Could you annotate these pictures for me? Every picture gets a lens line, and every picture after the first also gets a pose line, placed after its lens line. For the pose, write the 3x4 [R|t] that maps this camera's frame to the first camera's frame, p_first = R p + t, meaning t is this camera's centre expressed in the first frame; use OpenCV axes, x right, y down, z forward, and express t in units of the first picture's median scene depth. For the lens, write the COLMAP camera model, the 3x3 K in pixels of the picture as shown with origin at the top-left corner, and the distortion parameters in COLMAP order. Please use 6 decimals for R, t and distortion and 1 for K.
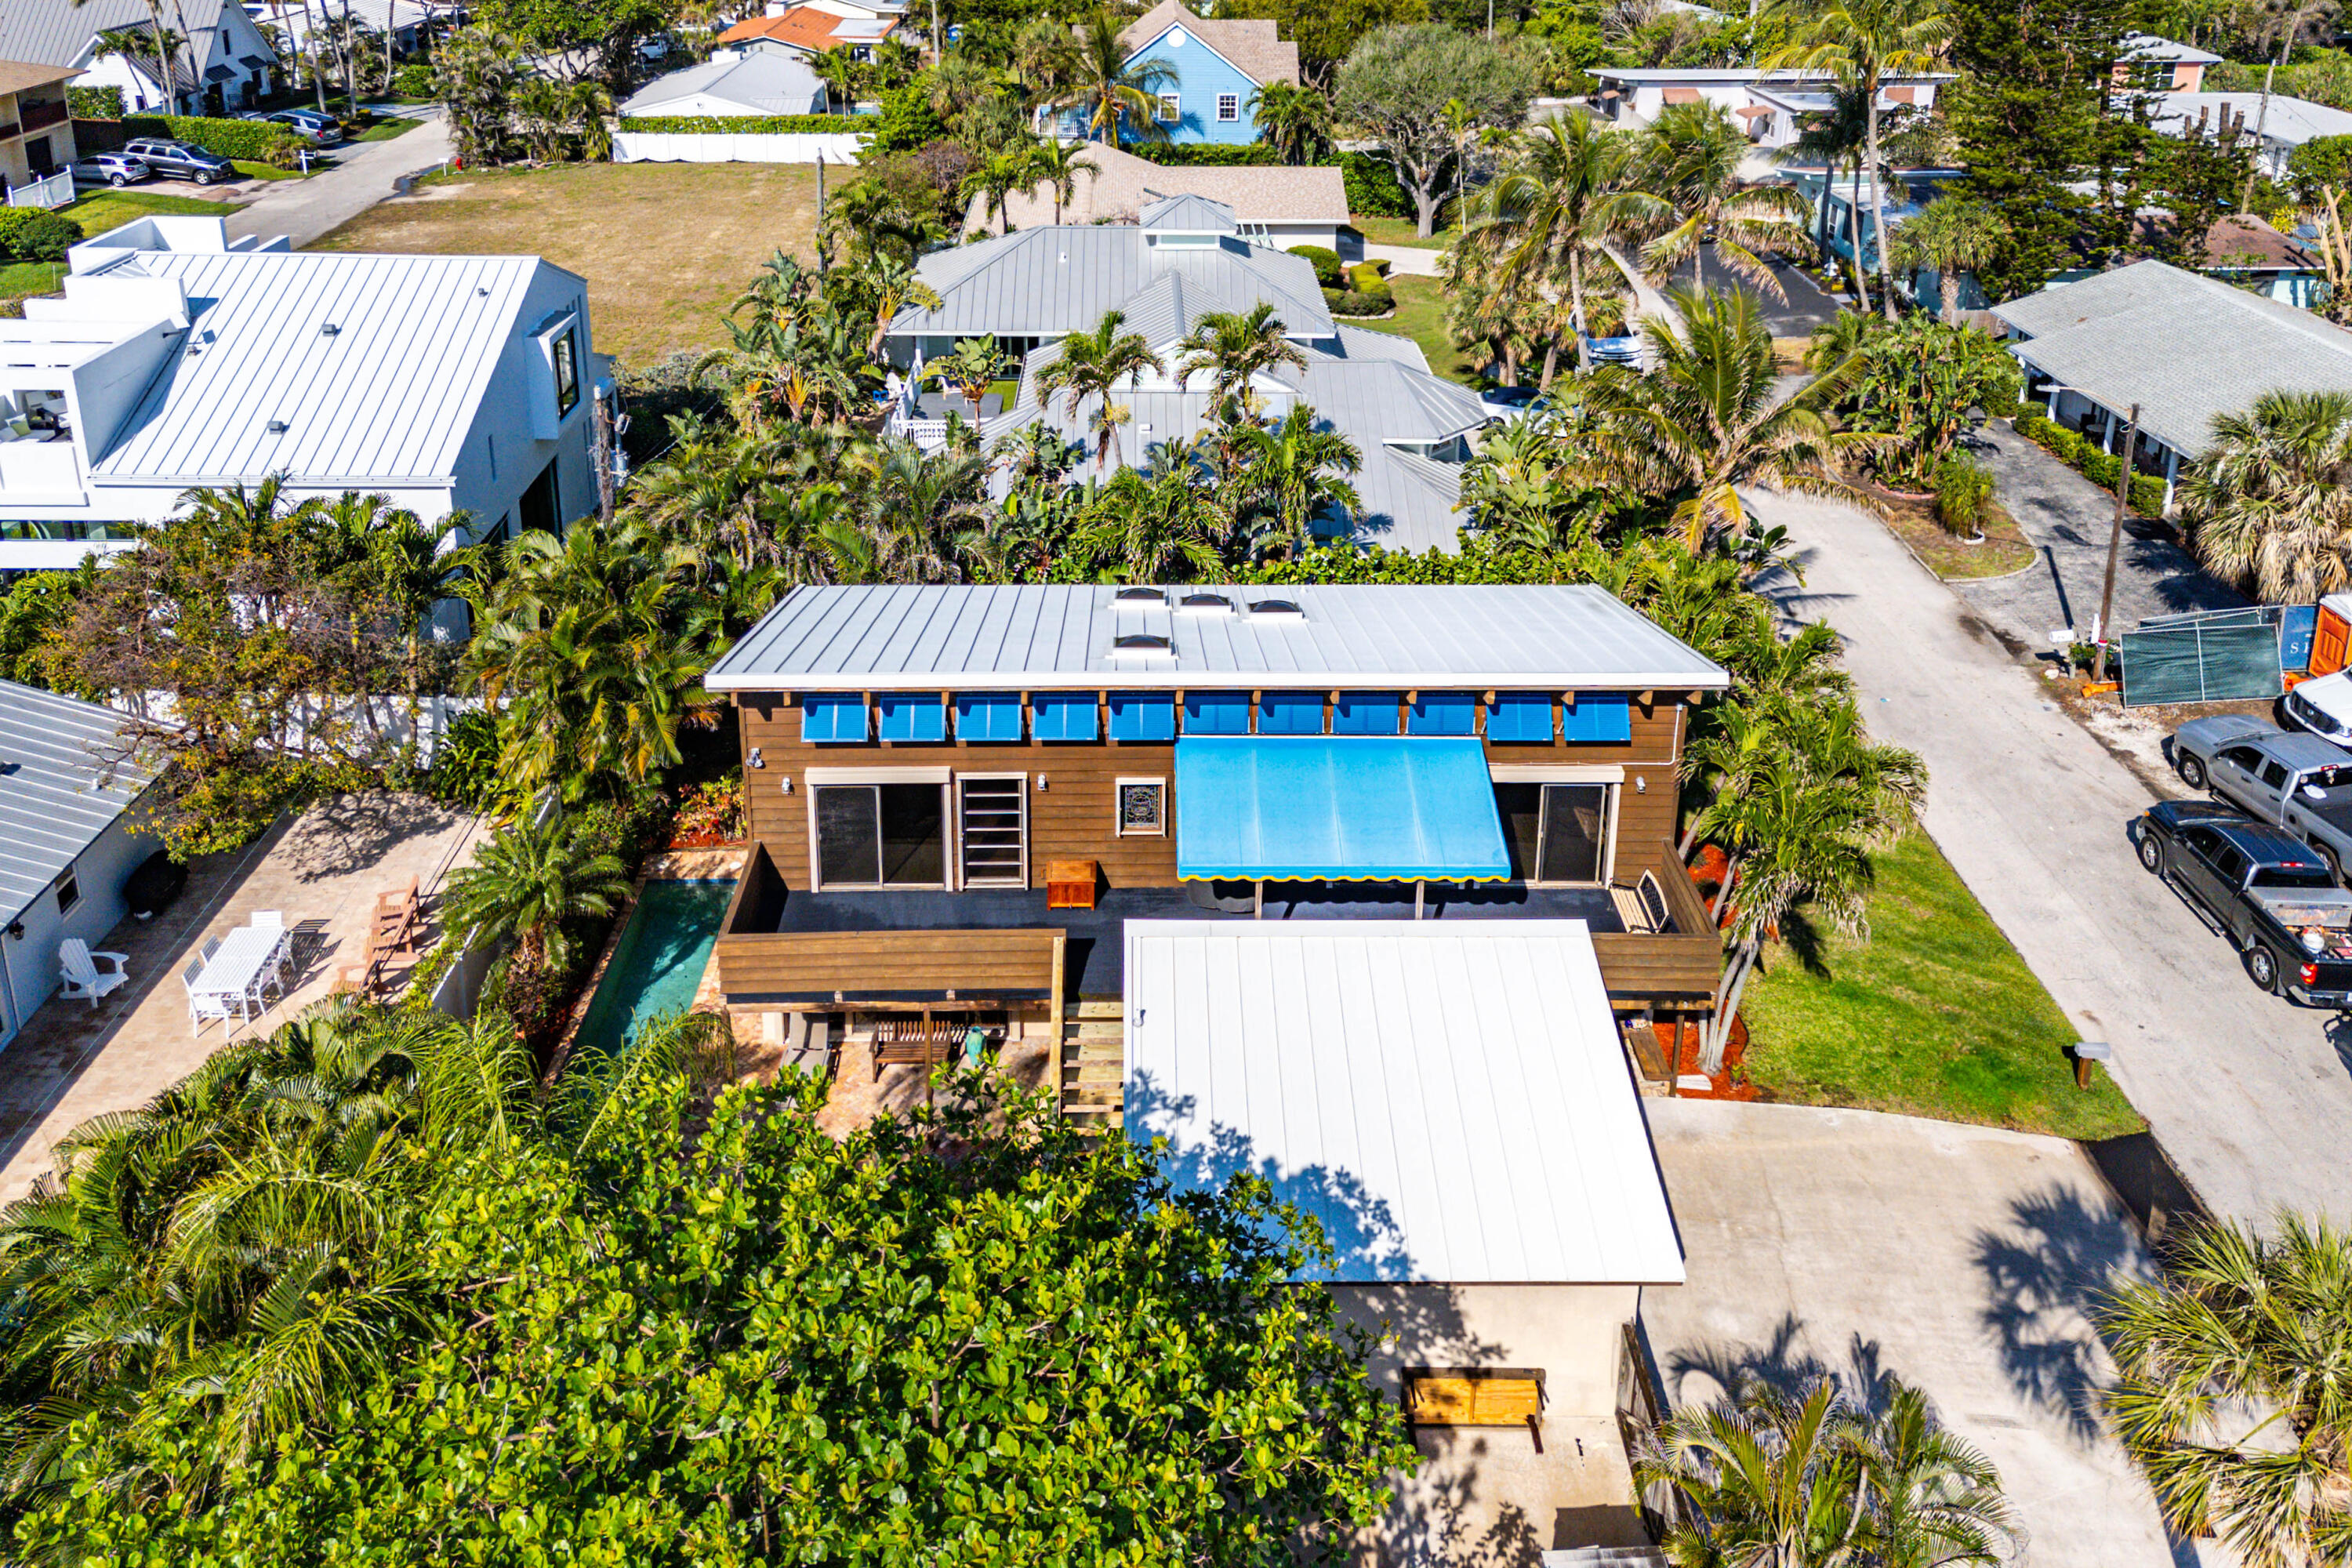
lens RADIAL K [[1687.7, 0, 1176.0], [0, 1687.7, 784.0], [0, 0, 1]] dist [0.021952, 0.002458]
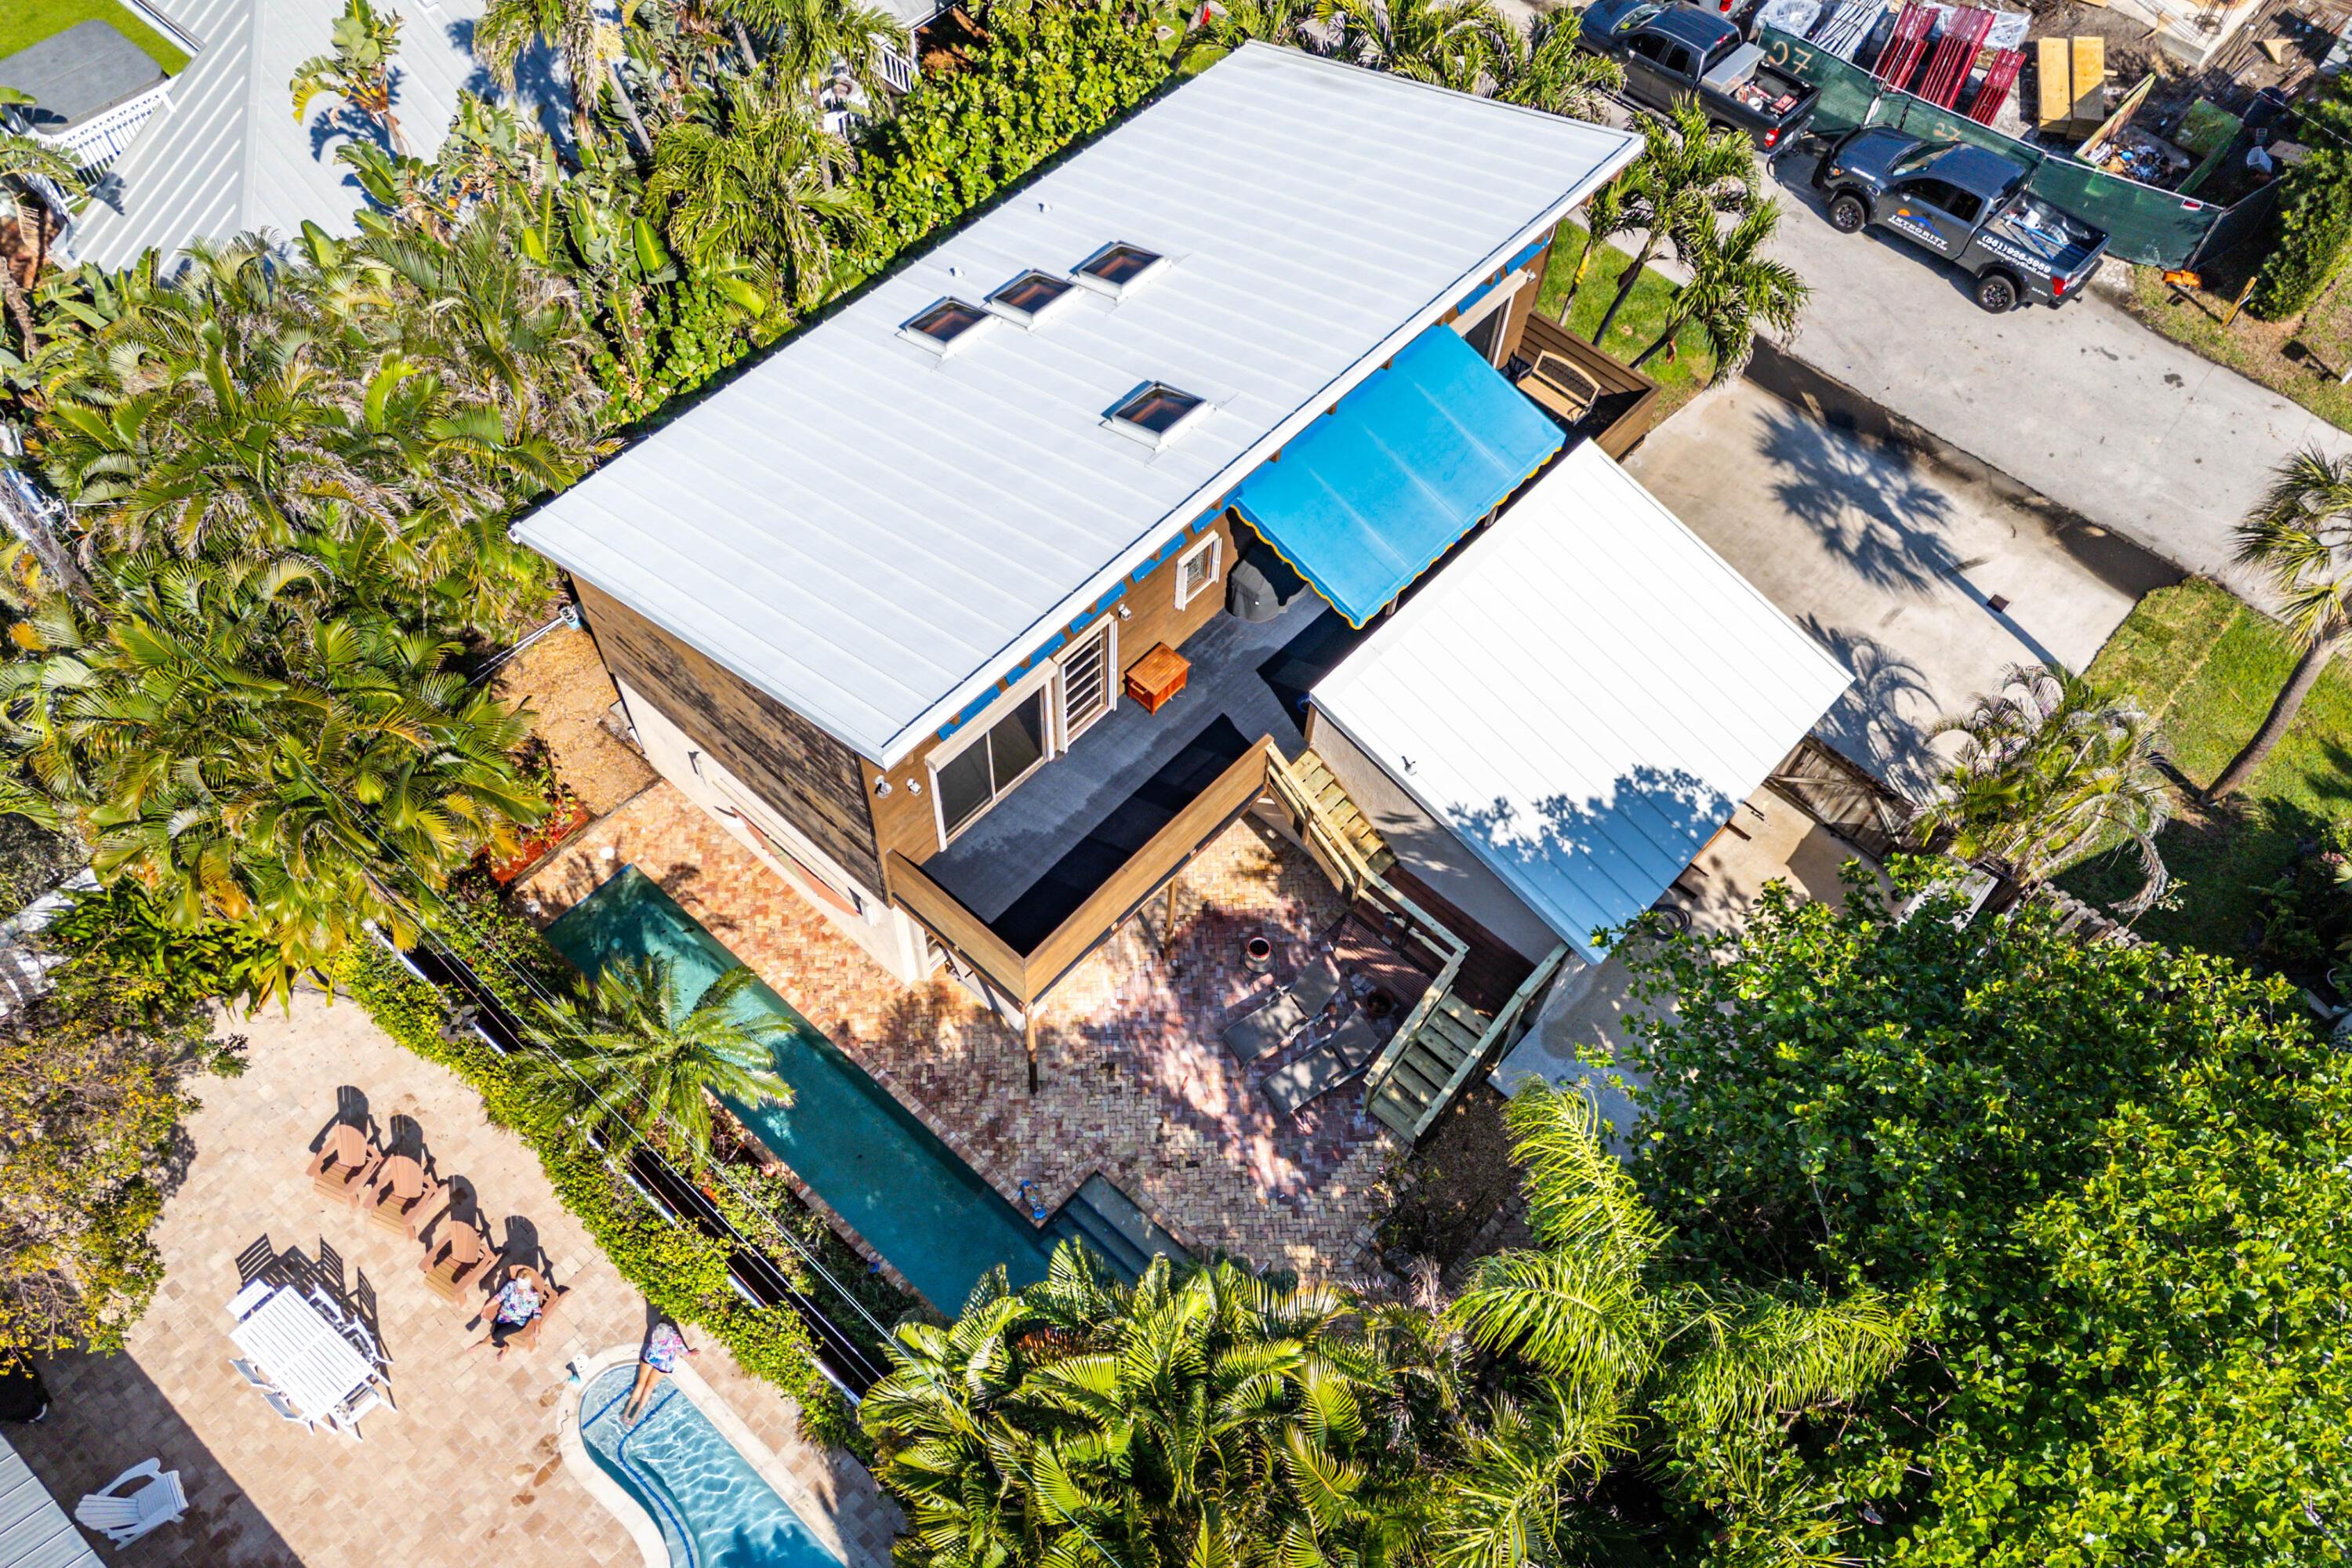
lens RADIAL K [[1687.7, 0, 1176.0], [0, 1687.7, 784.0], [0, 0, 1]] dist [0.021952, 0.002458]
pose [[0.684982, -0.613200, 0.393428, -0.545187], [0.365063, 0.756205, 0.543032, -0.484143], [-0.630499, -0.228341, 0.741843, 0.280345]]
